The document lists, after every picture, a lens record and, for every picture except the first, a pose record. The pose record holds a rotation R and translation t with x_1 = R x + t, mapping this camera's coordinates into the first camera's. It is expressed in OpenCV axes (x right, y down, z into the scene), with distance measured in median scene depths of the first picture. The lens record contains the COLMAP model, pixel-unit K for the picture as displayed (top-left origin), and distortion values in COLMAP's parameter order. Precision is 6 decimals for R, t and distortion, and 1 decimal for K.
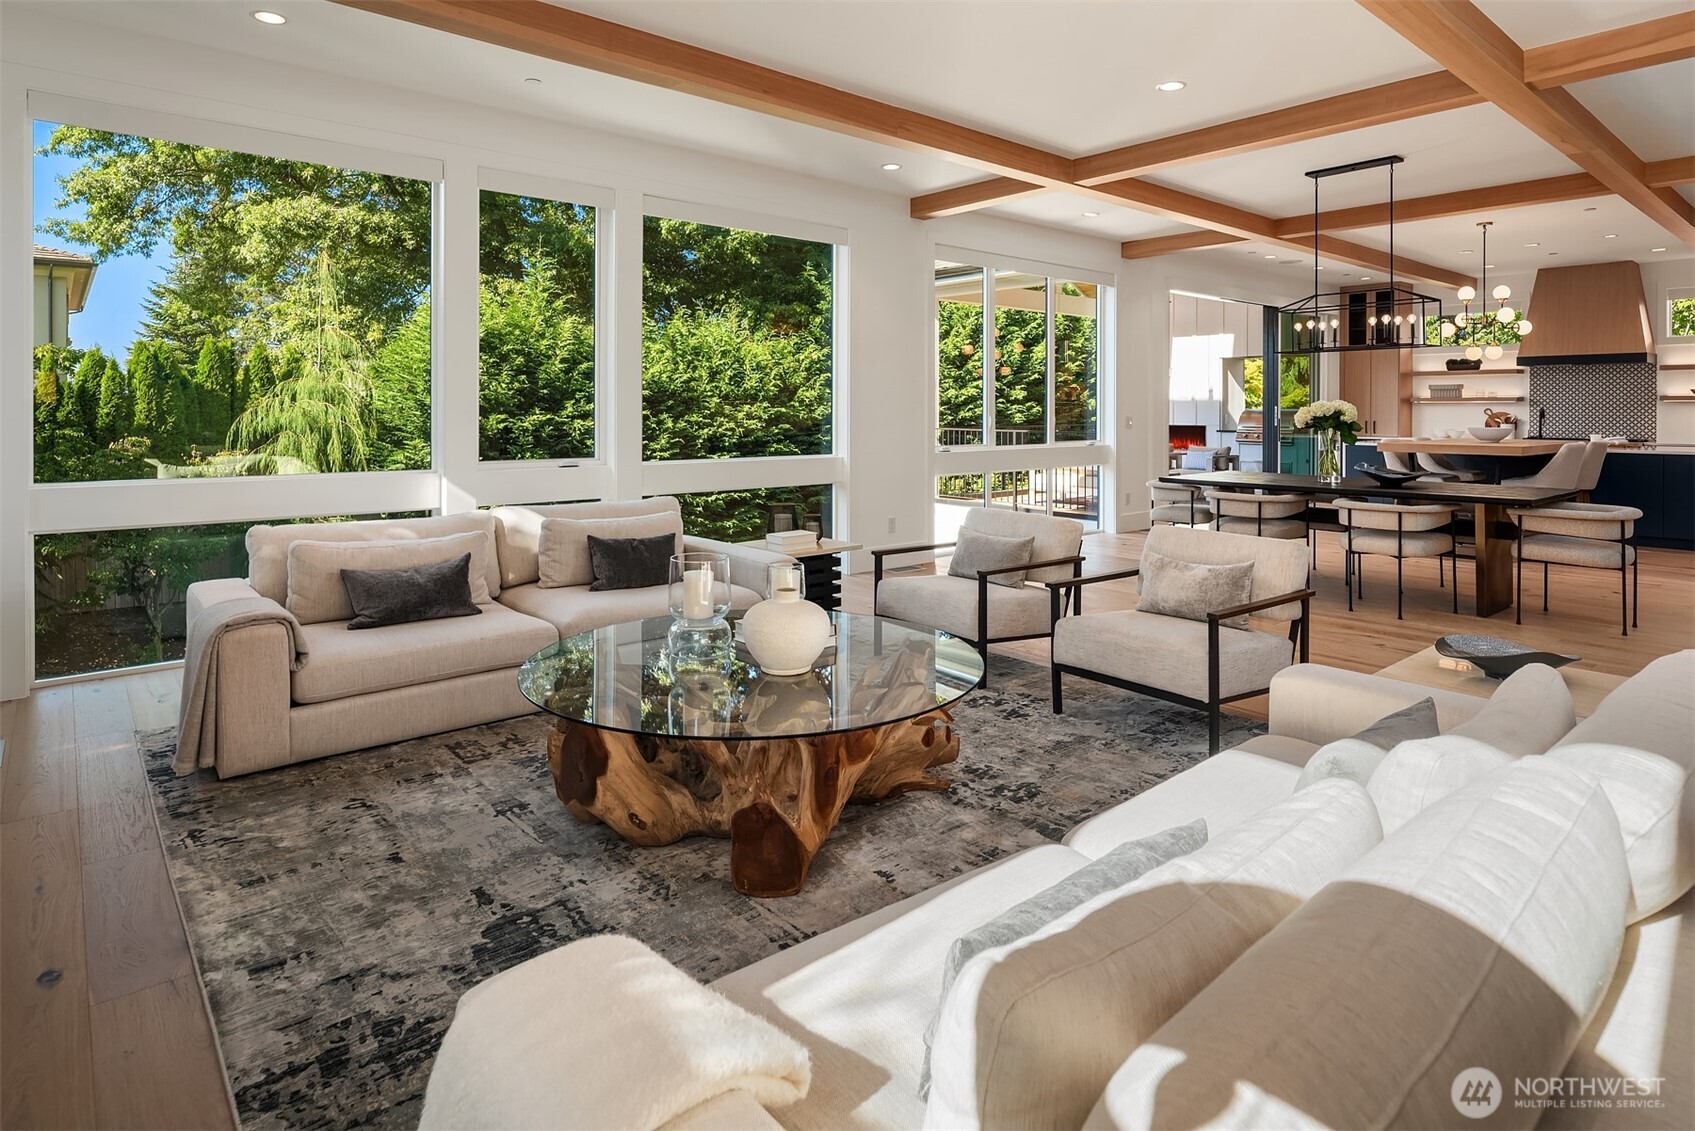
lens RADIAL K [[927.0, 0, 837.1], [0, 927.0, 409.9], [0, 0, 1]] dist [0.009830, -0.002867]
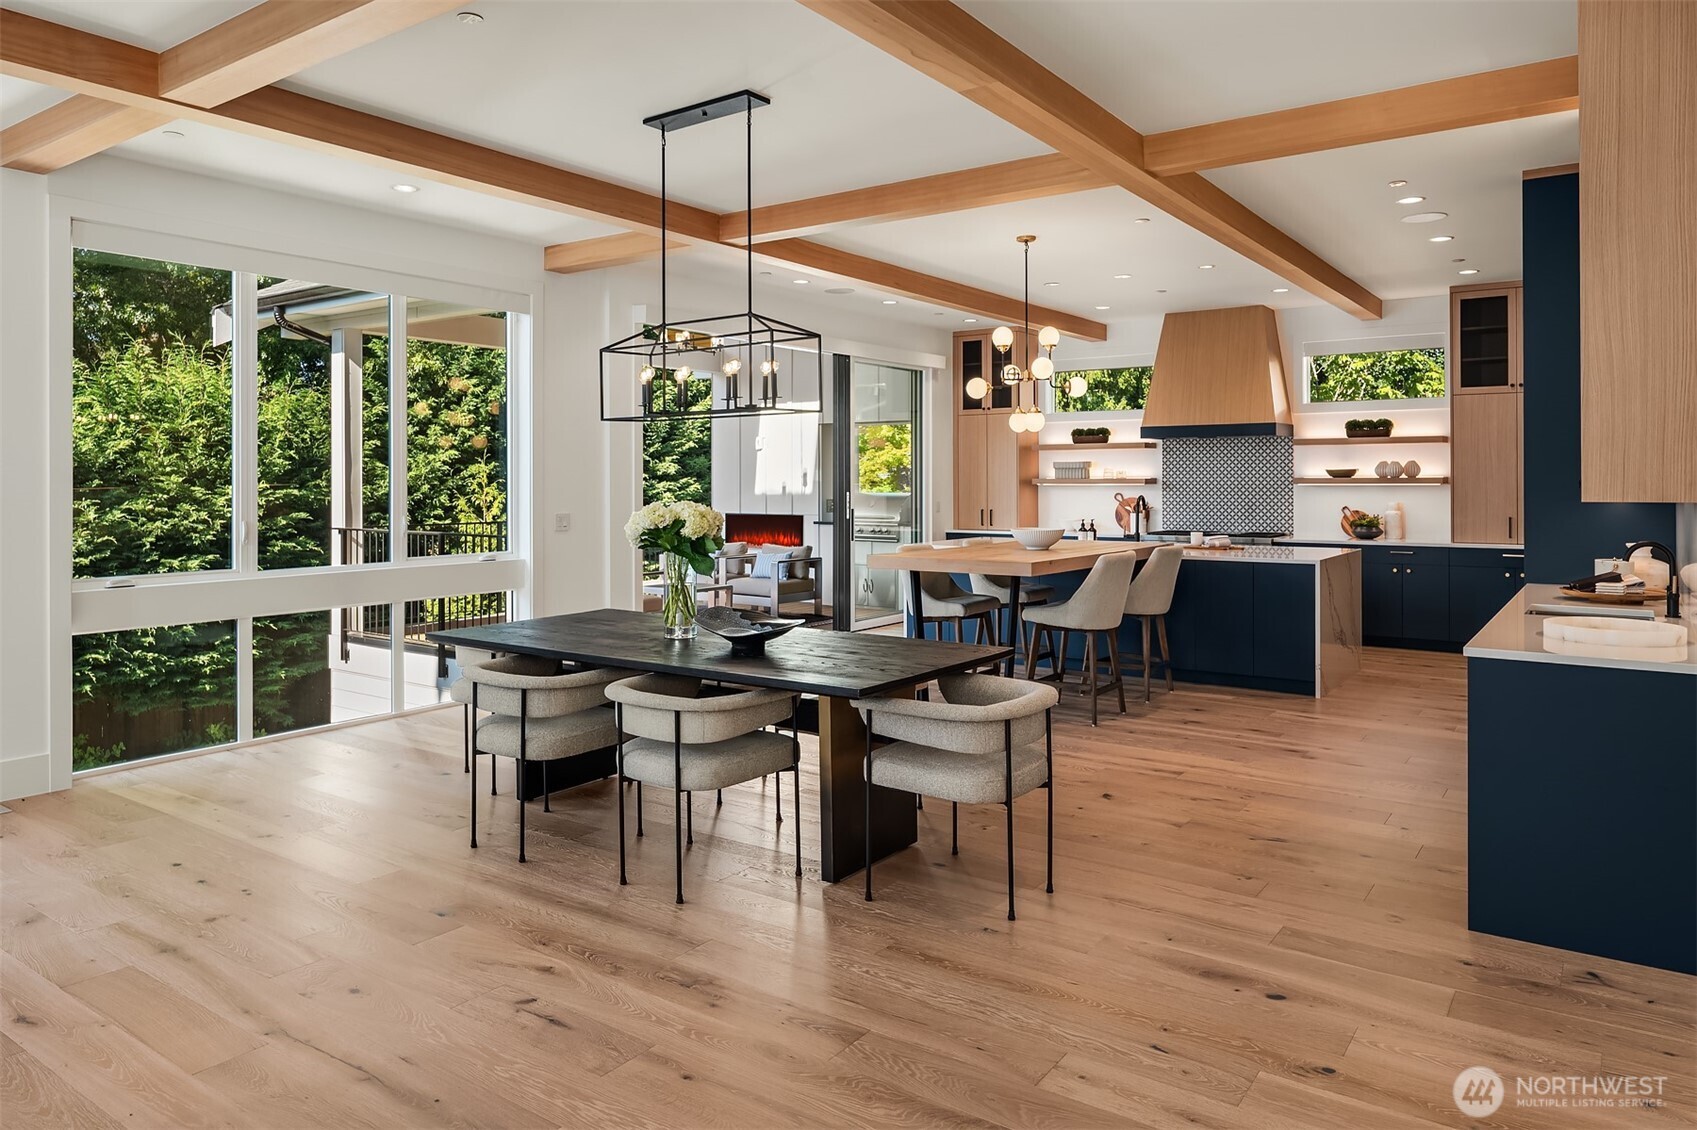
lens RADIAL K [[1117.9, 0, 813.0], [0, 1117.9, 477.0], [0, 0, 1]] dist [0.013949, 0.005089]
pose [[0.974181, -0.002793, 0.225753, 0.154122], [0.003840, 0.999984, -0.004197, -0.007472], [-0.225738, 0.004956, 0.974176, 0.095302]]
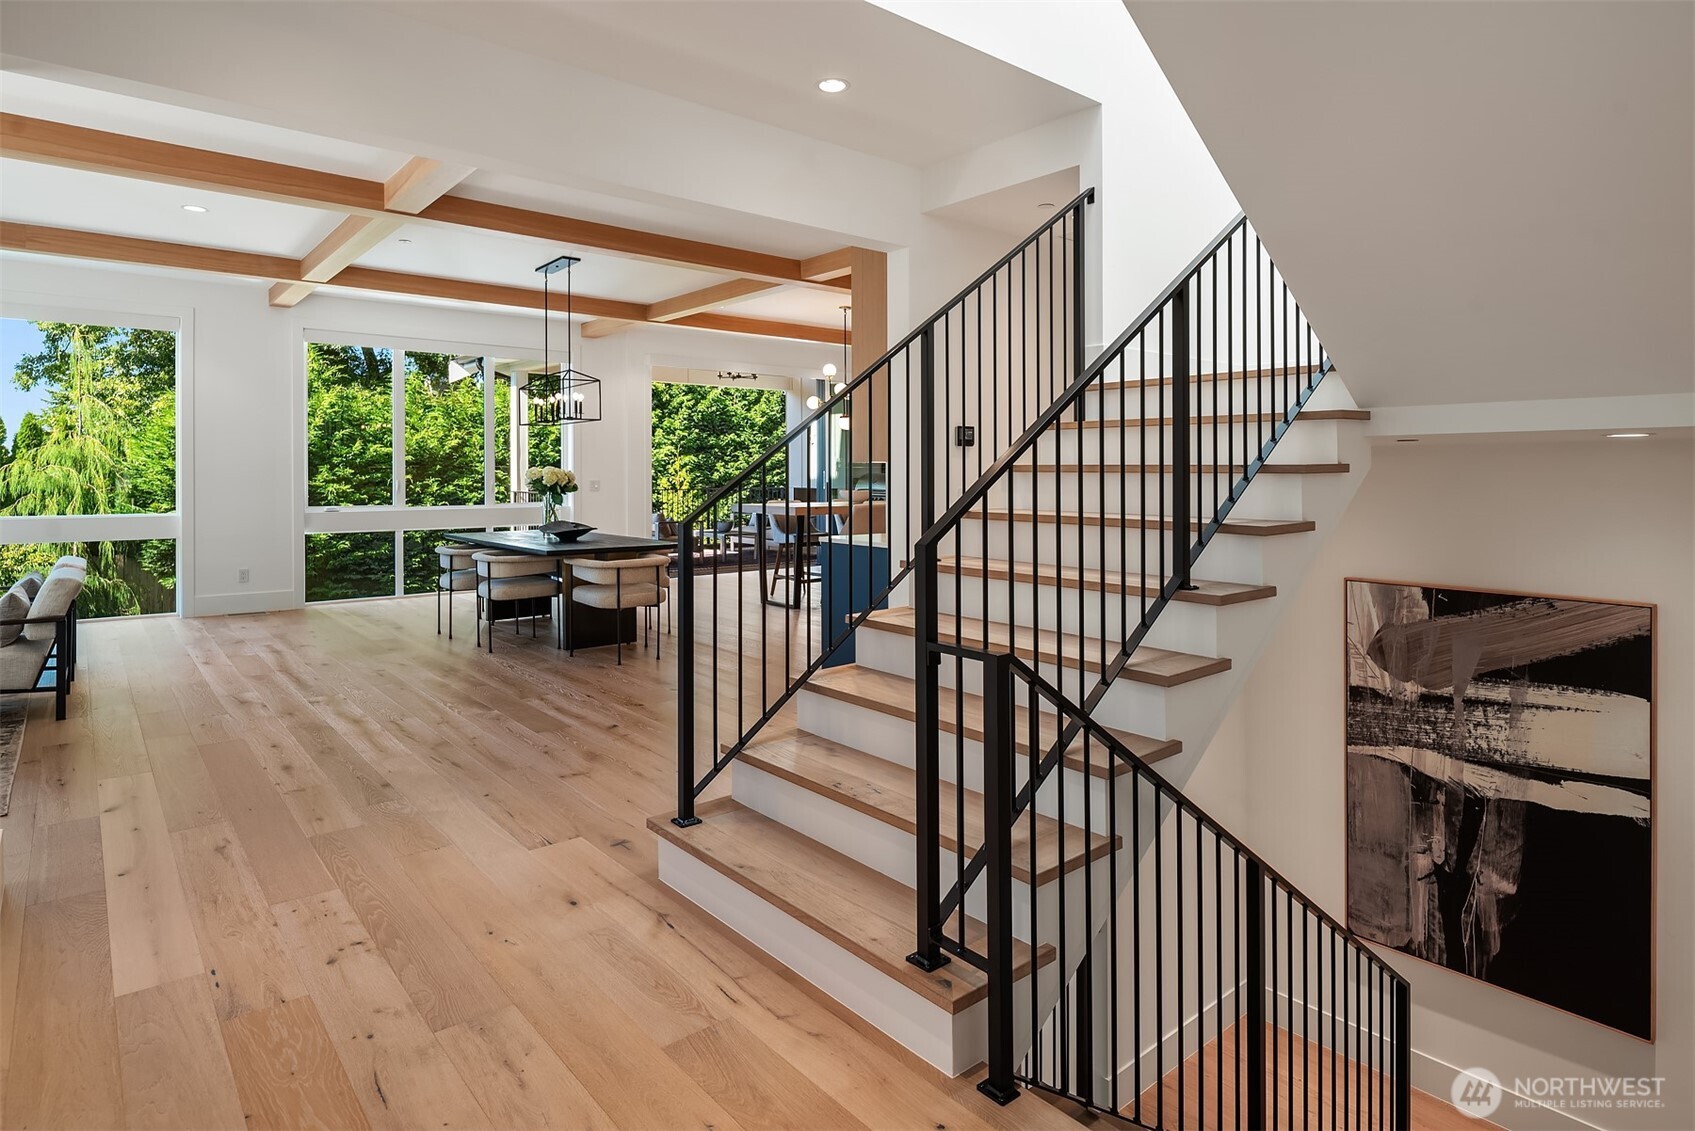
lens RADIAL K [[927.0, 0, 843.1], [0, 927.0, 469.1], [0, 0, 1]] dist [0.009830, -0.002867]
pose [[0.999935, -0.001011, -0.011343, 0.317418], [0.000948, 0.999984, -0.005603, 0.000294], [0.011349, 0.005592, 0.999920, -0.057866]]
